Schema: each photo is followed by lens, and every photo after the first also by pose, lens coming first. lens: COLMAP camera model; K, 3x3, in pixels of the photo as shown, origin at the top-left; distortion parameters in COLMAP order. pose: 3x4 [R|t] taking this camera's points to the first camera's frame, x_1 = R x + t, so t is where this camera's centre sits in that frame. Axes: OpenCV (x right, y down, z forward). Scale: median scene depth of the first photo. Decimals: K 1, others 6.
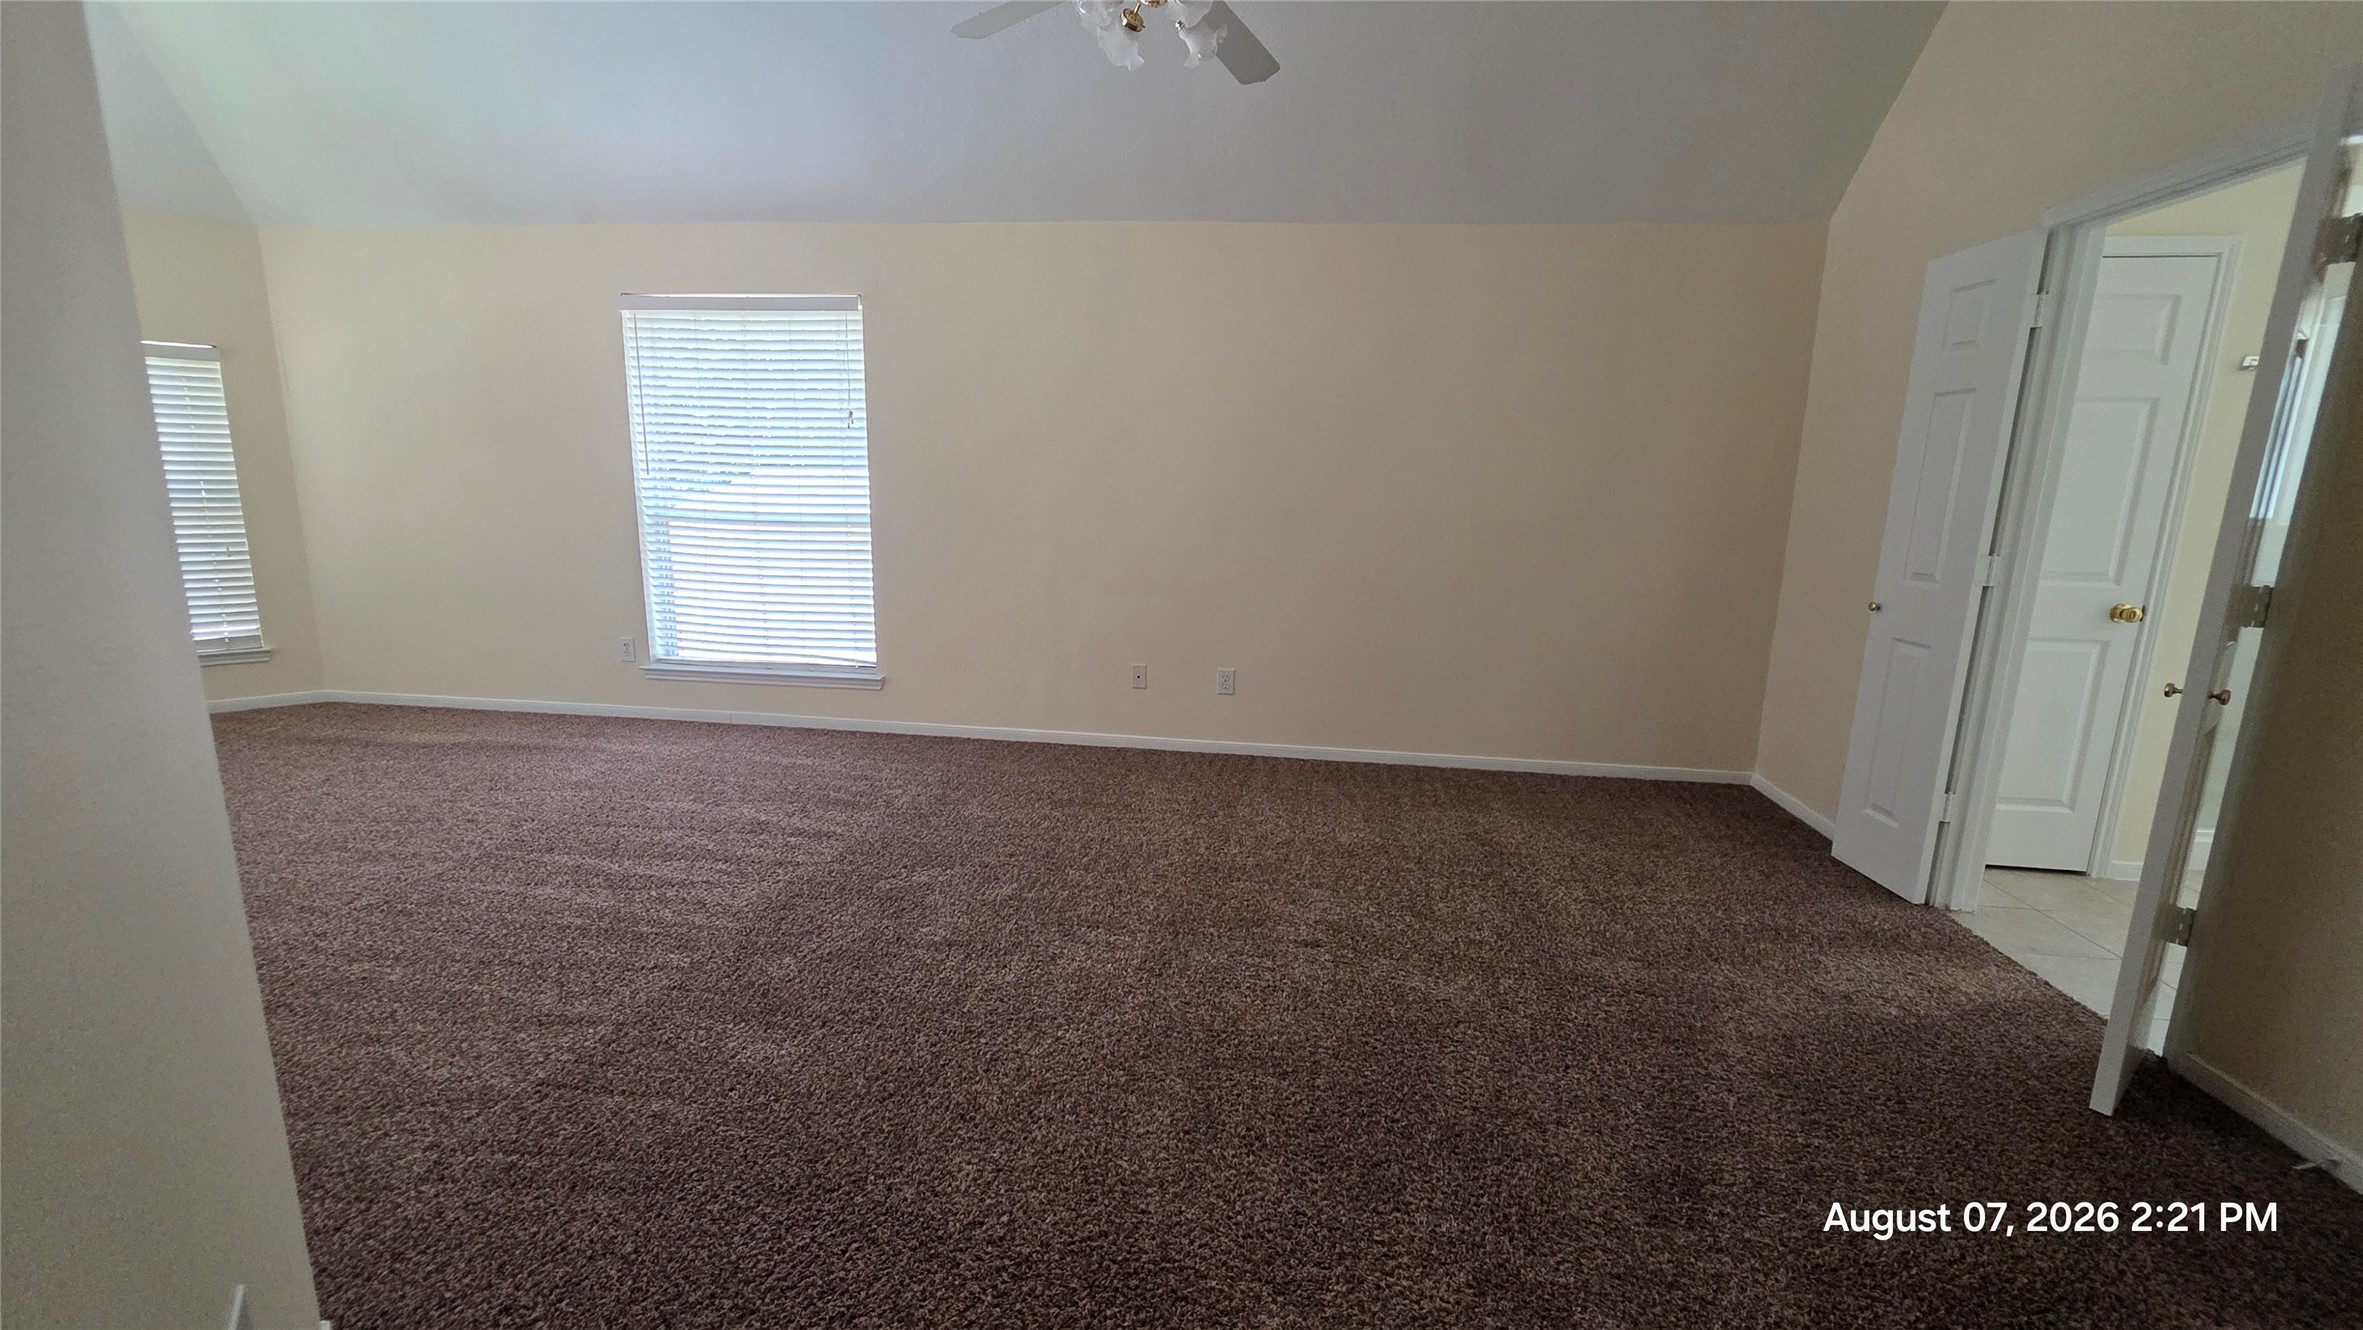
lens RADIAL K [[943.8, 0, 1188.4], [0, 943.8, 662.5], [0, 0, 1]] dist [-0.000013, 0.000739]
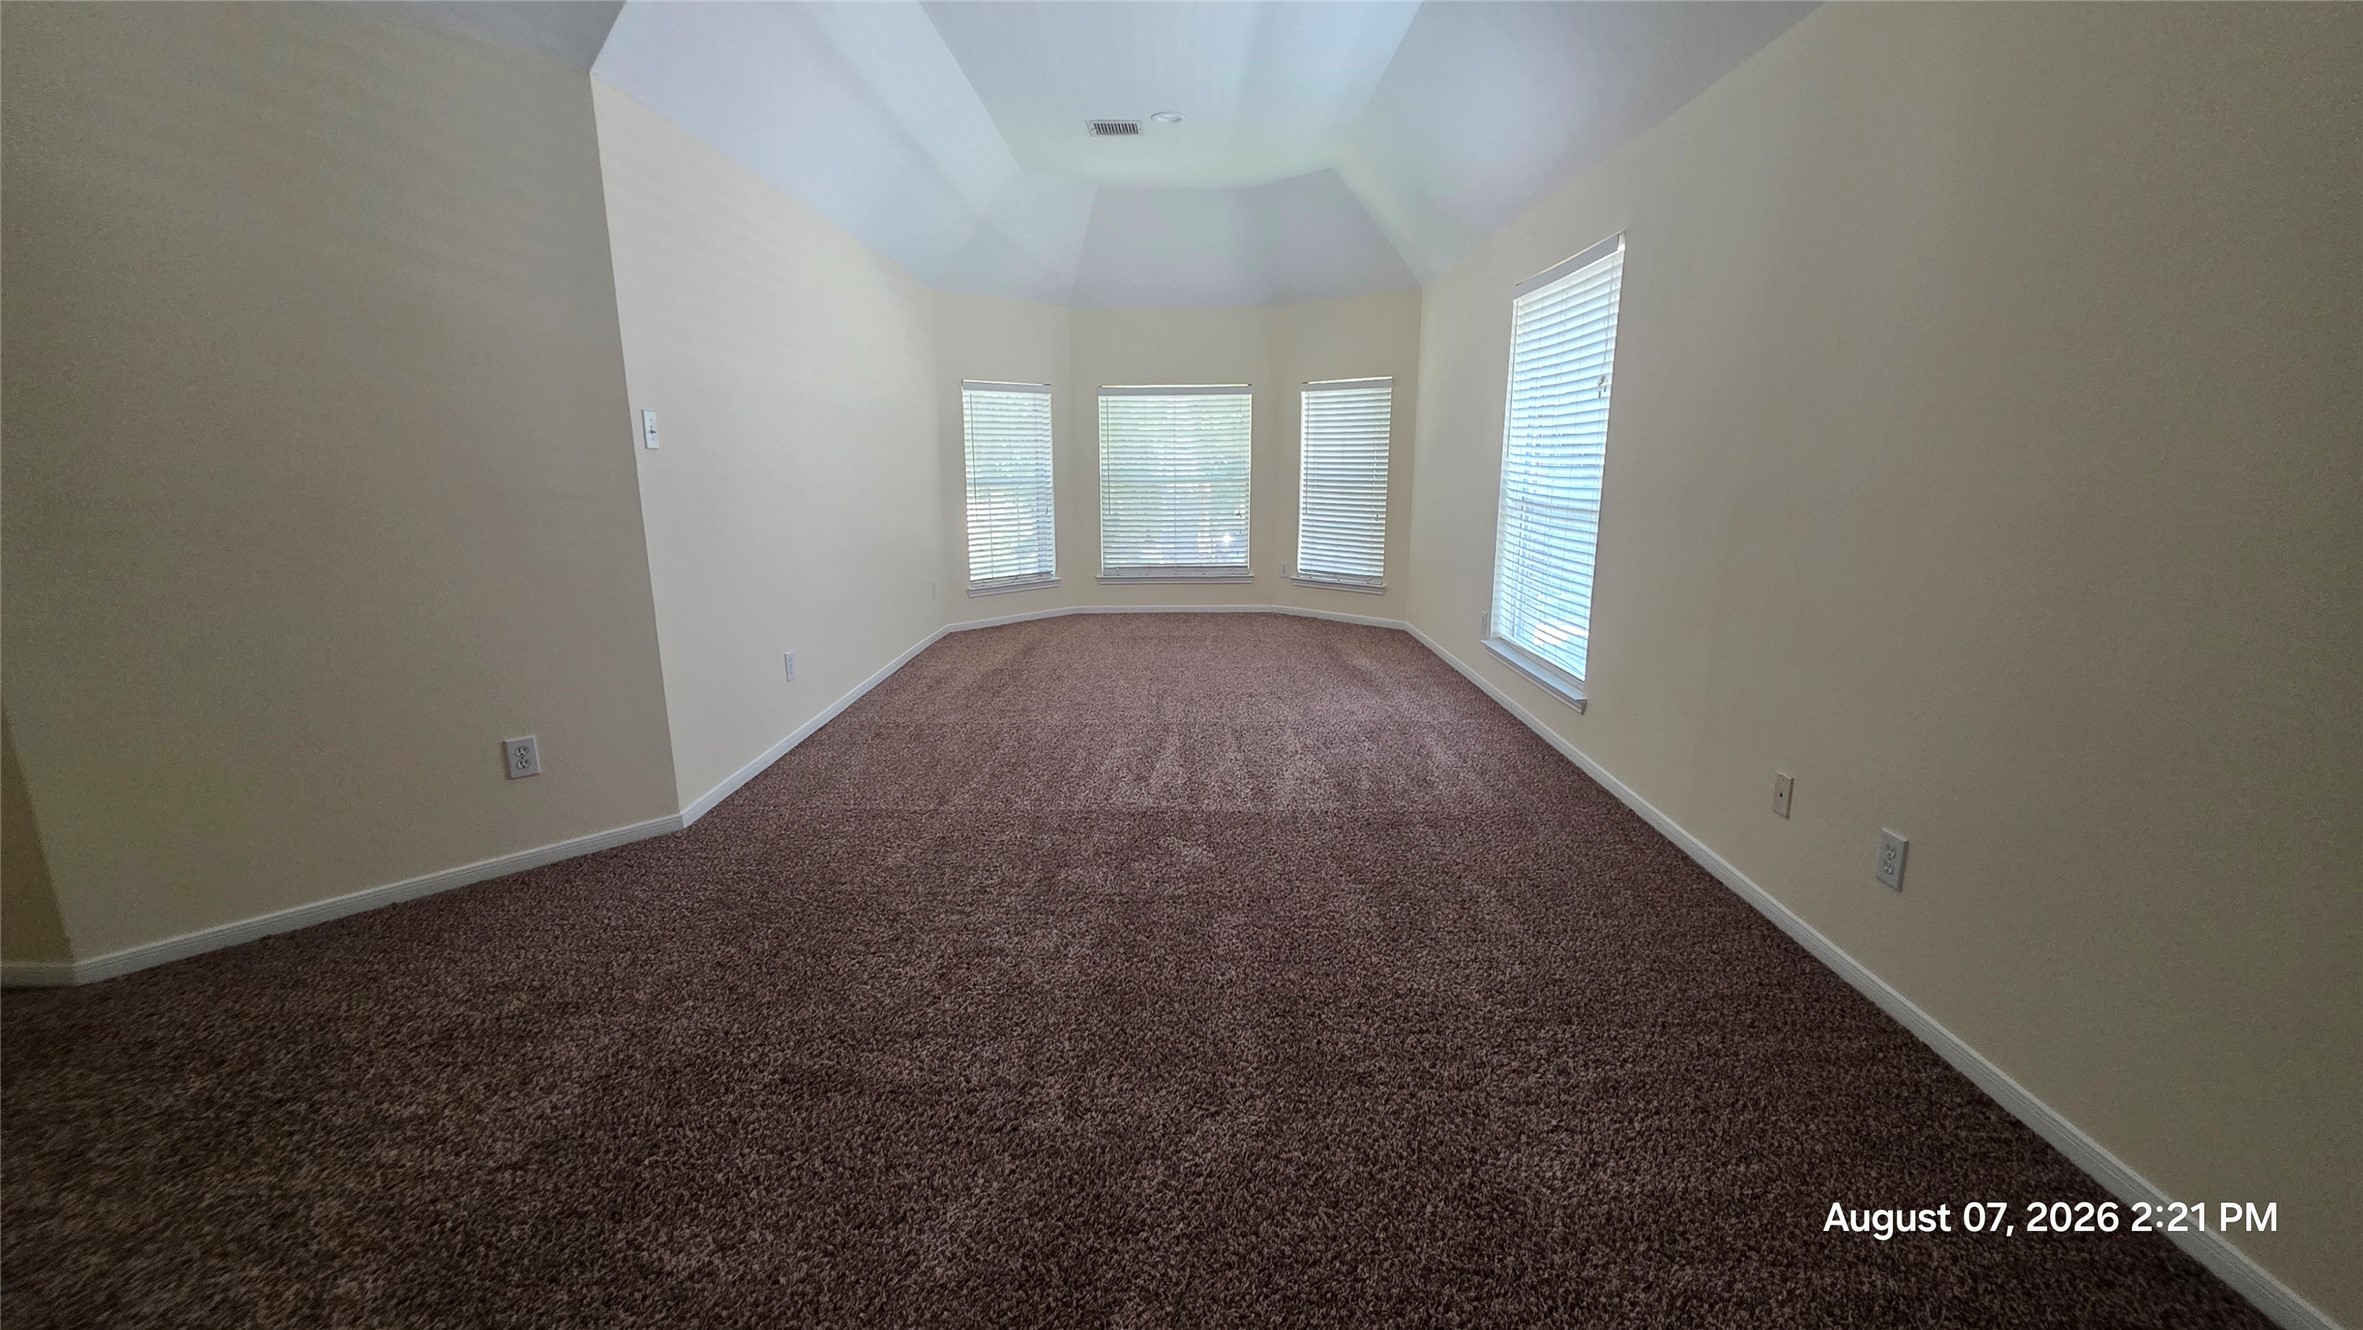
lens RADIAL K [[943.8, 0, 1184.5], [0, 943.8, 671.6], [0, 0, 1]] dist [-0.000013, 0.000739]
pose [[0.107549, 0.197306, -0.974425, 0.556551], [-0.178459, 0.968022, 0.176313, -0.115038], [0.978052, 0.154933, 0.139321, 0.677155]]
